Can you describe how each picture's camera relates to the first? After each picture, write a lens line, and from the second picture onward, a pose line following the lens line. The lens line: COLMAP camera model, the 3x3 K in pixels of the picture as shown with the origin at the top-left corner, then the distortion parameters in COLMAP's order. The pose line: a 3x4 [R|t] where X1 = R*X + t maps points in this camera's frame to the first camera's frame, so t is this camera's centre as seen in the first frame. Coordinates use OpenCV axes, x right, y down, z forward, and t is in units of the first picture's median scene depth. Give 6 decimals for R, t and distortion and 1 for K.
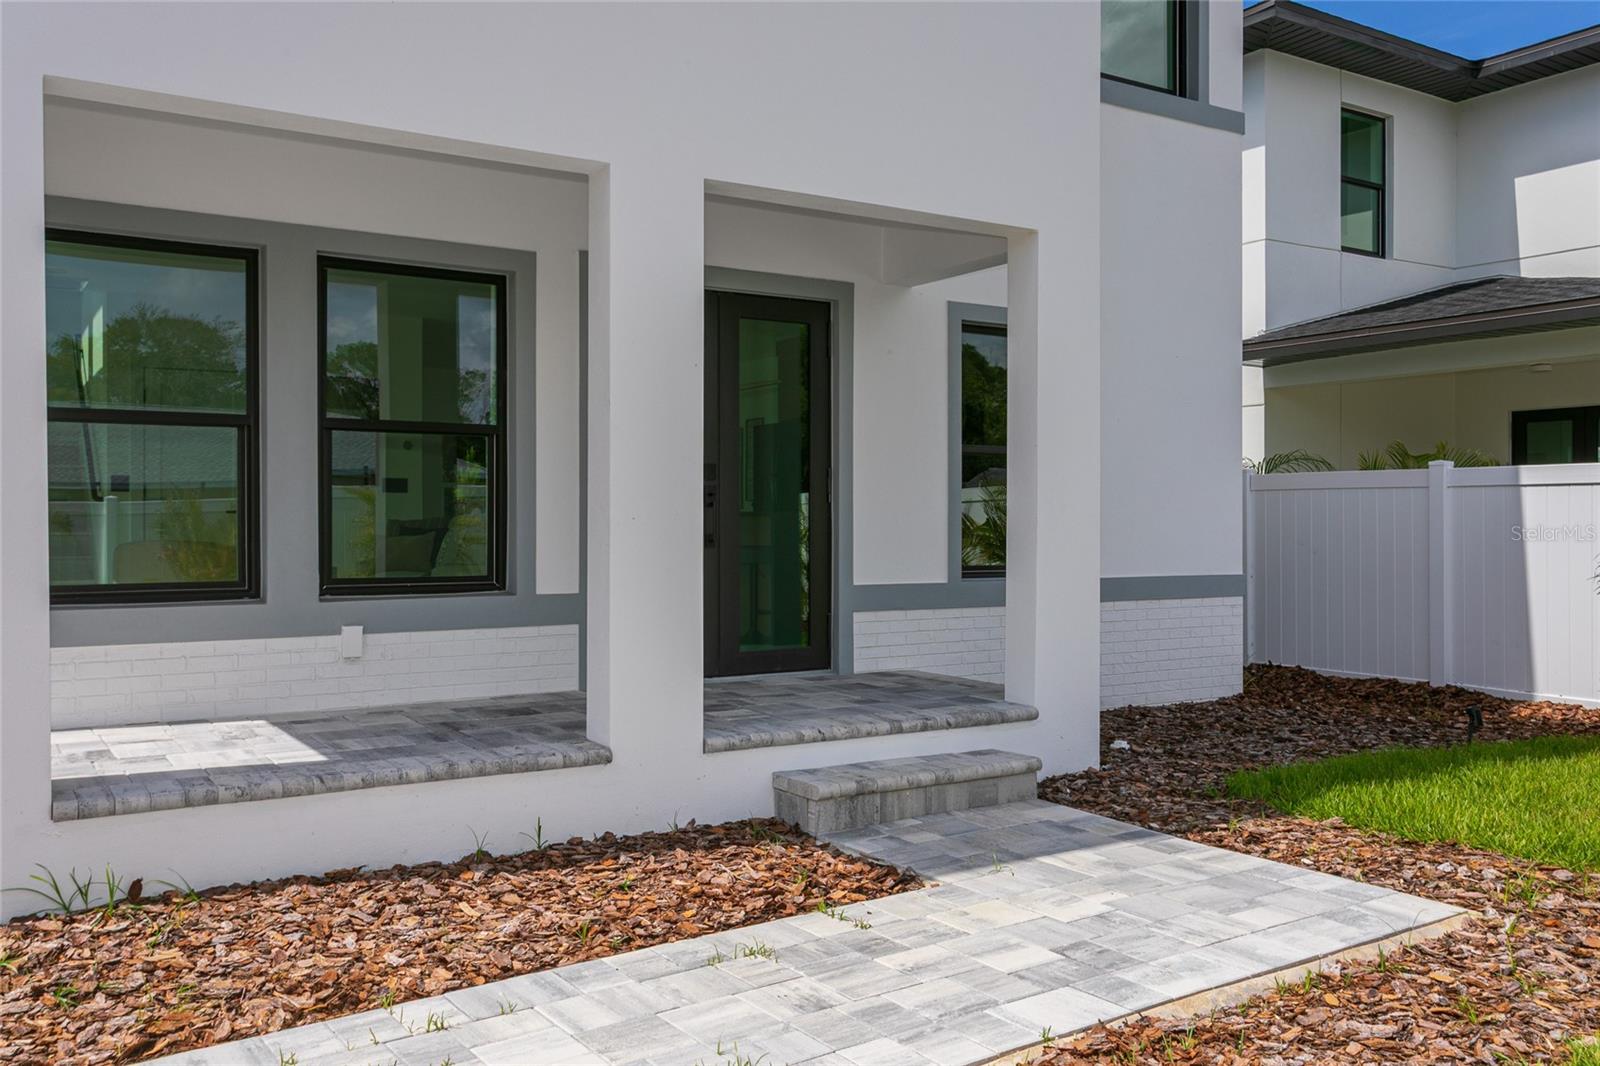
lens RADIAL K [[1331.6, 0, 807.4], [0, 1331.6, 524.7], [0, 0, 1]] dist [0.003172, -0.003383]
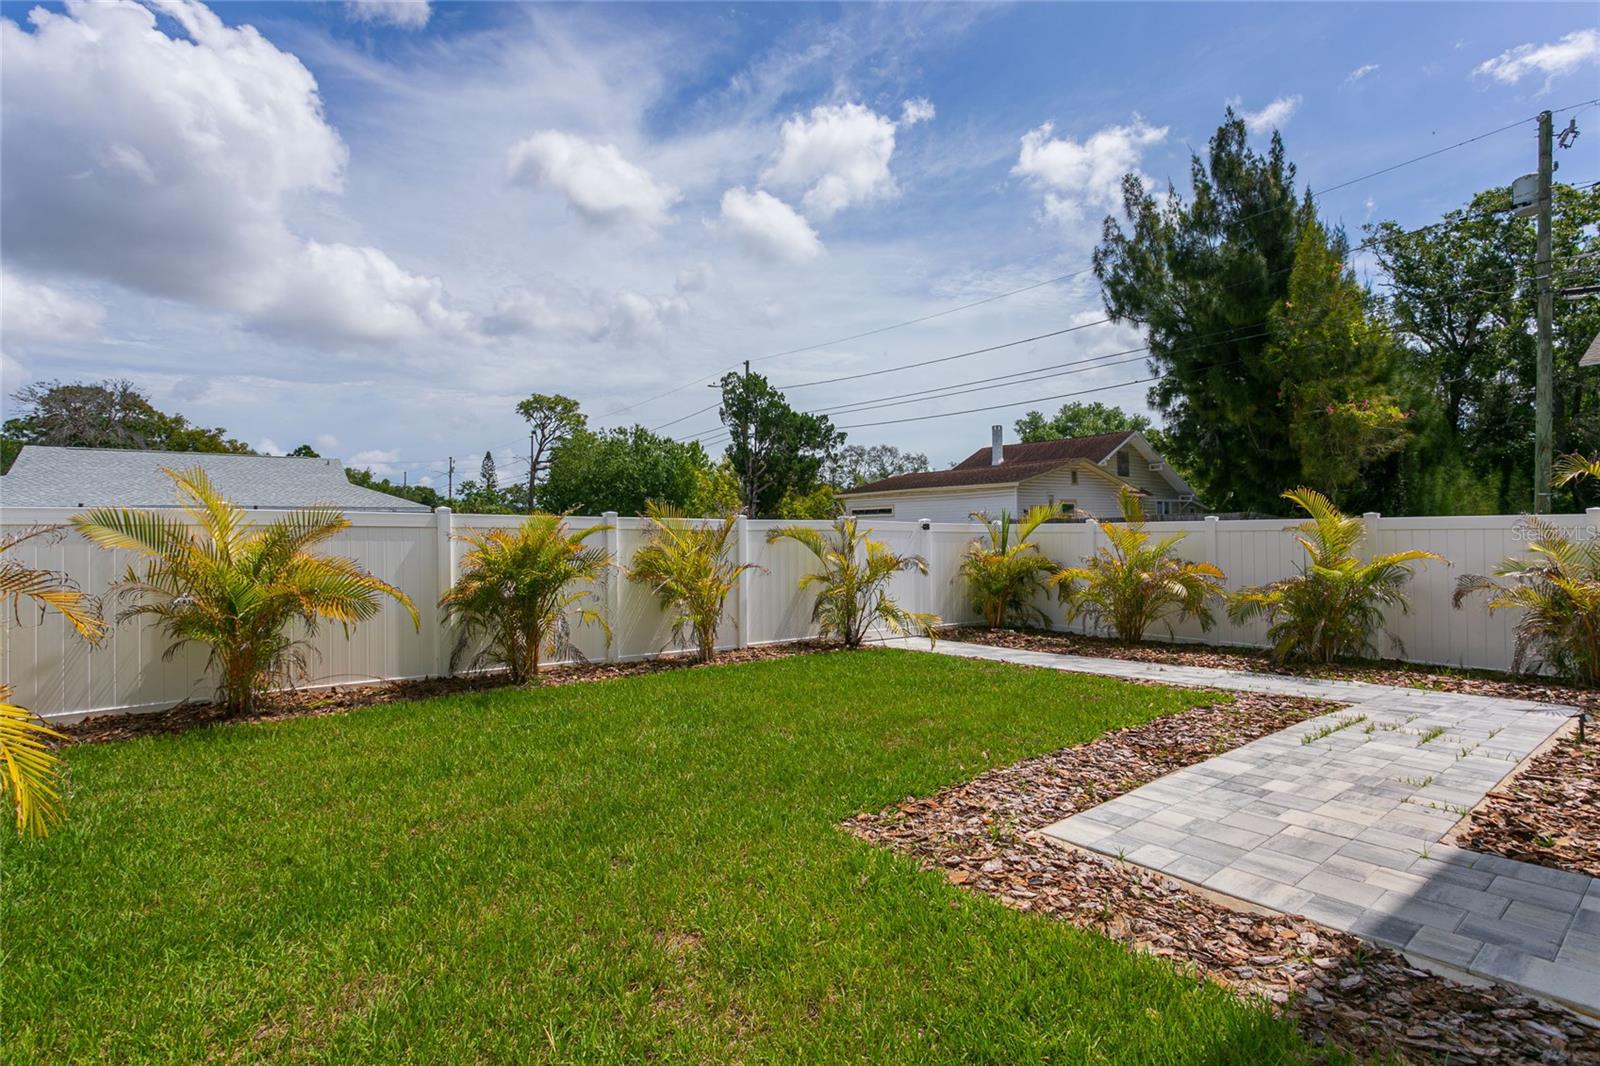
lens RADIAL K [[770.3, 0, 798.8], [0, 770.3, 530.4], [0, 0, 1]] dist [0.012829, -0.000024]
pose [[-0.994951, 0.013060, -0.099507, 0.639935], [0.013381, 0.999907, -0.002554, -0.023801], [0.099464, -0.003873, -0.995034, 1.386854]]
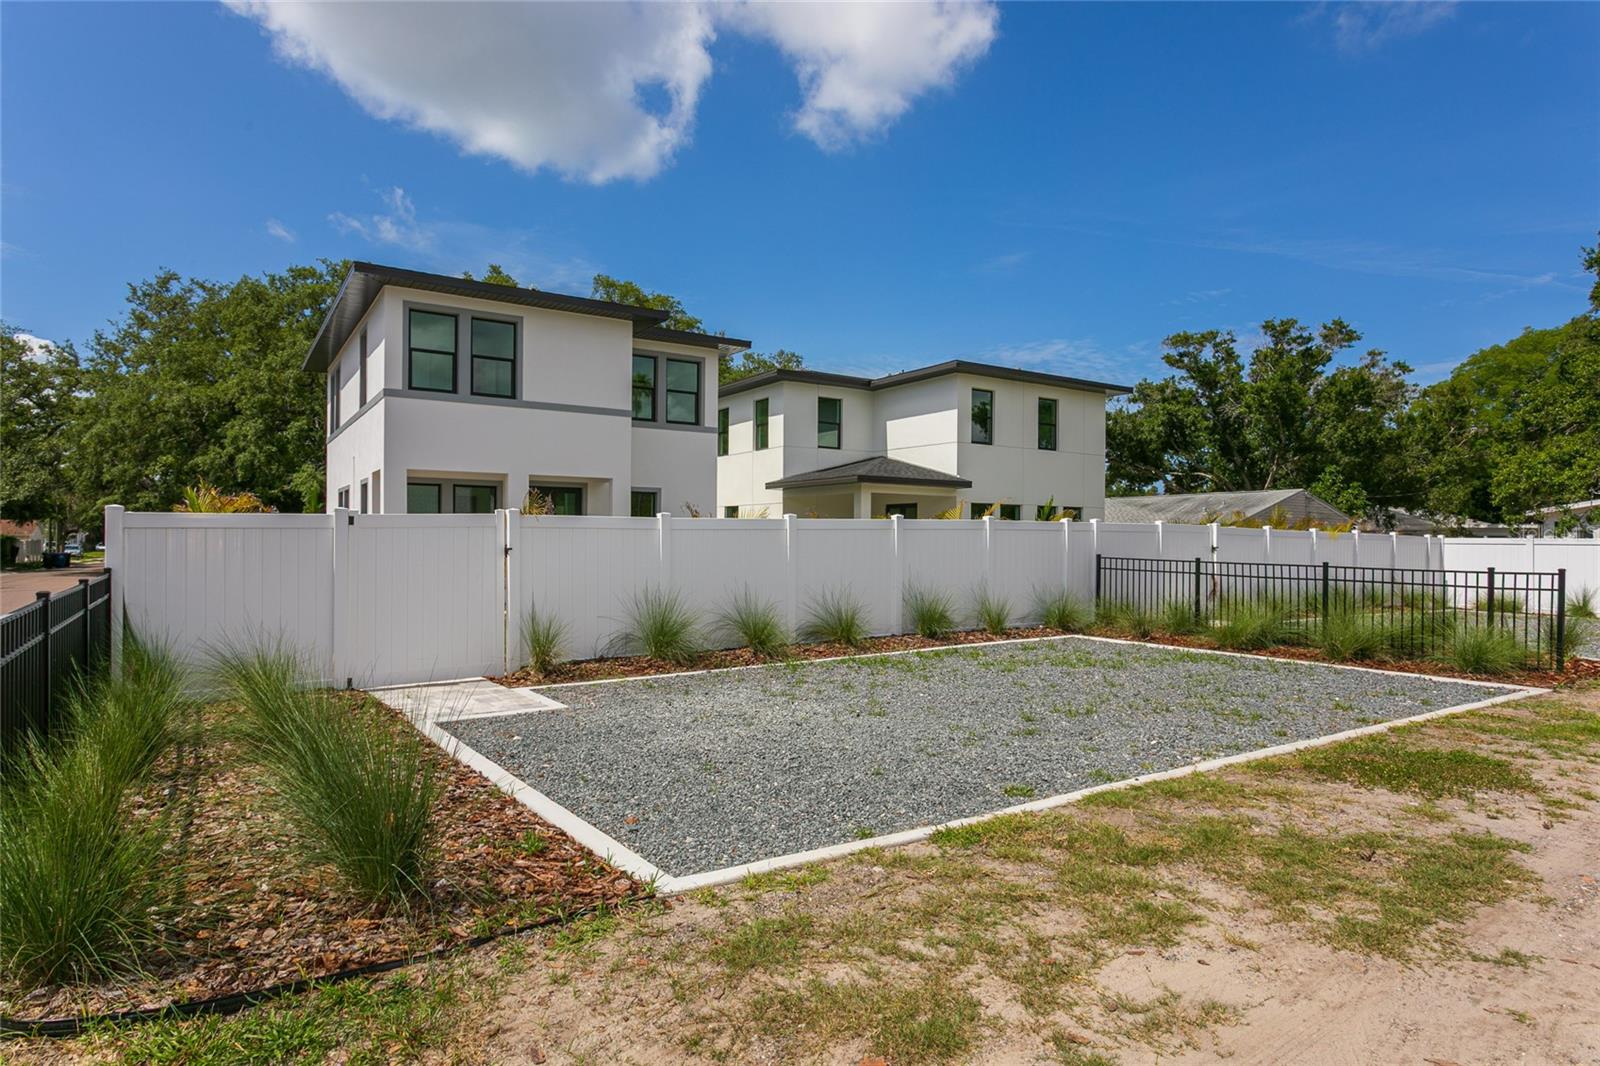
lens RADIAL K [[919.1, 0, 798.6], [0, 919.1, 547.8], [0, 0, 1]] dist [-0.007264, -0.000888]
pose [[0.999951, 0.007043, -0.007027, 0.870743], [-0.007010, 0.999964, 0.004713, -0.005689], [0.007060, -0.004664, 0.999964, -2.236748]]
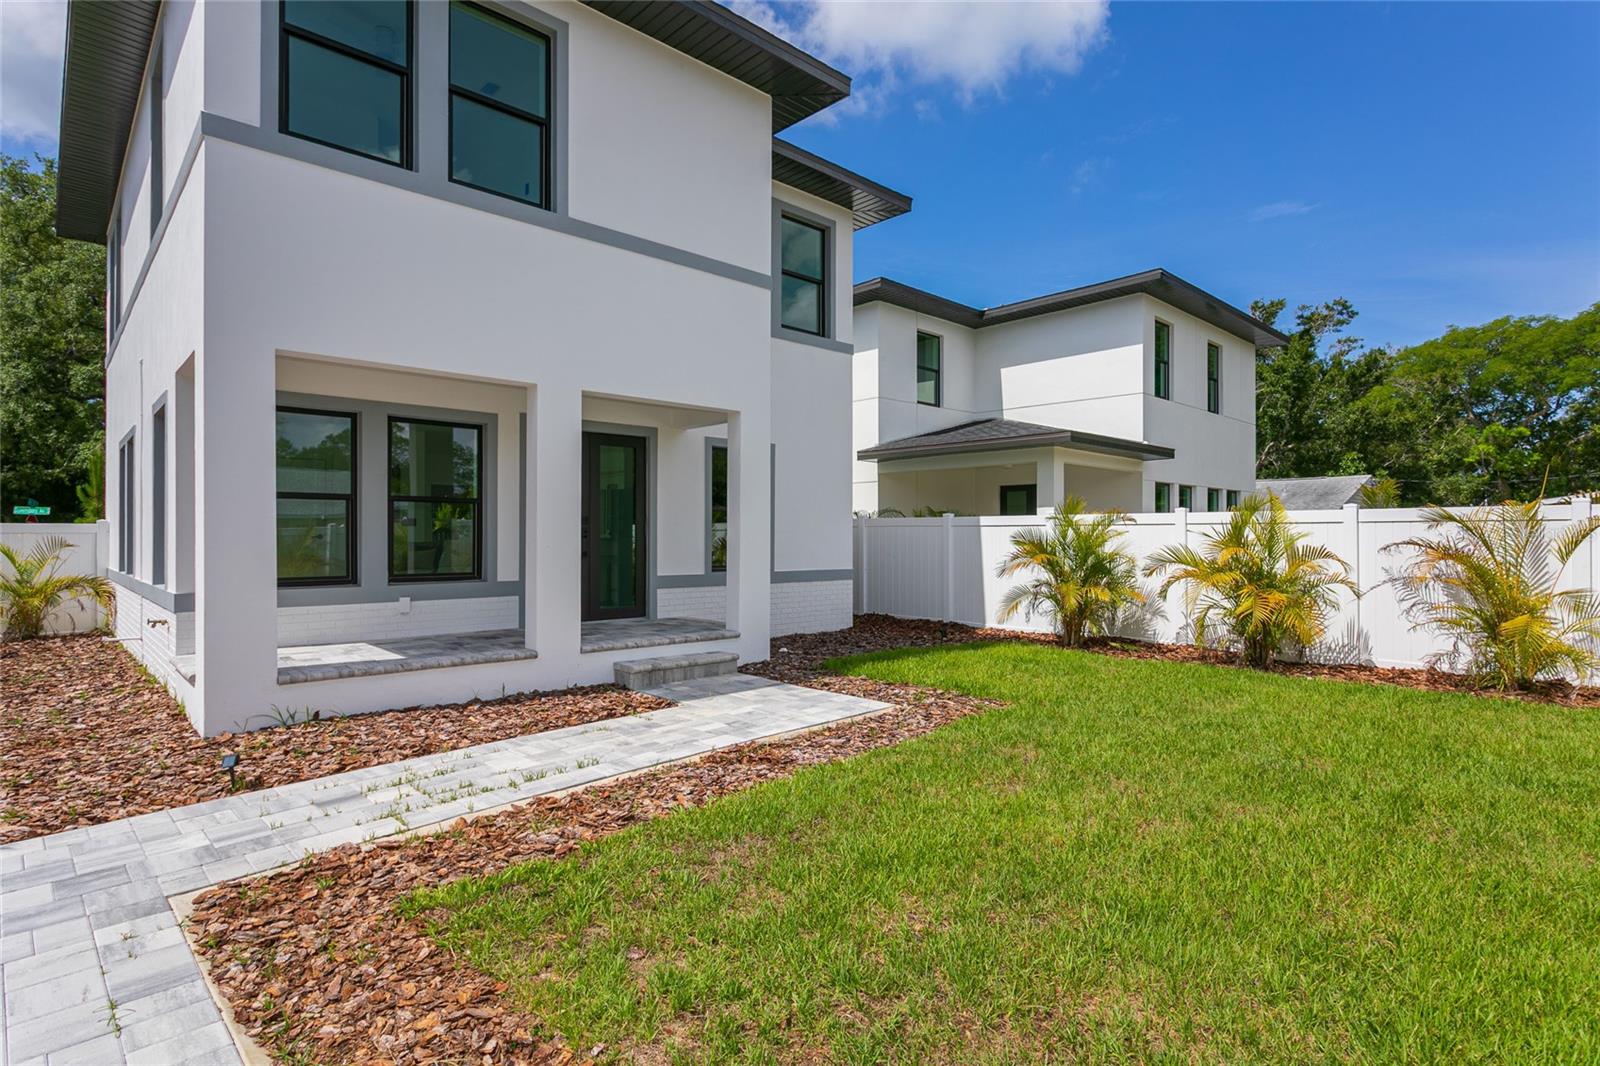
lens RADIAL K [[814.0, 0, 788.2], [0, 814.0, 532.9], [0, 0, 1]] dist [-0.001563, 0.000617]
pose [[0.986154, 0.001716, 0.165822, 0.033848], [-0.000659, 0.999979, -0.006425, -0.016617], [-0.165830, 0.006227, 0.986135, -0.353421]]
